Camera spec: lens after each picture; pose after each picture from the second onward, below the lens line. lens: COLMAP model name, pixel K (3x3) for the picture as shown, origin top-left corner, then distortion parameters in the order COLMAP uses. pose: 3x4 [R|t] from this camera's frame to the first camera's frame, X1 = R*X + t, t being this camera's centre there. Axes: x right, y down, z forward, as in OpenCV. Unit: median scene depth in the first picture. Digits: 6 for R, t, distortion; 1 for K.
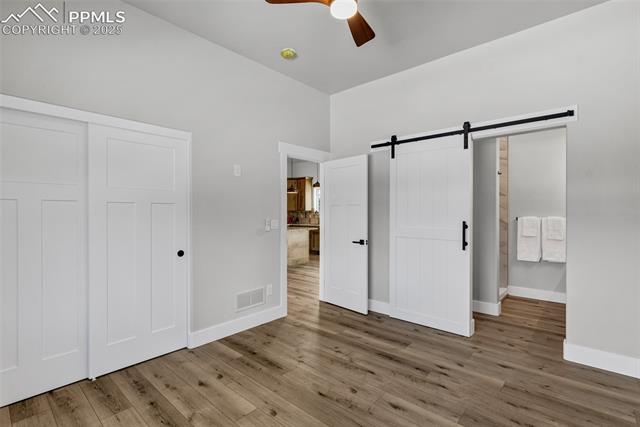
lens RADIAL K [[300.9, 0, 320.5], [0, 300.9, 213.6], [0, 0, 1]] dist [-0.000063, -0.000016]
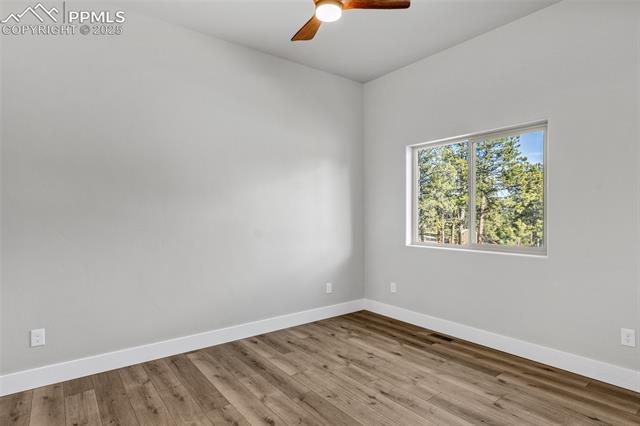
lens RADIAL K [[340.6, 0, 319.7], [0, 340.6, 213.6], [0, 0, 1]] dist [0.001452, 0.000198]
pose [[-0.984010, 0.003515, 0.178078, -0.097063], [0.003543, 0.999994, -0.000166, -0.014269], [-0.178077, 0.000468, -0.984016, 2.046823]]
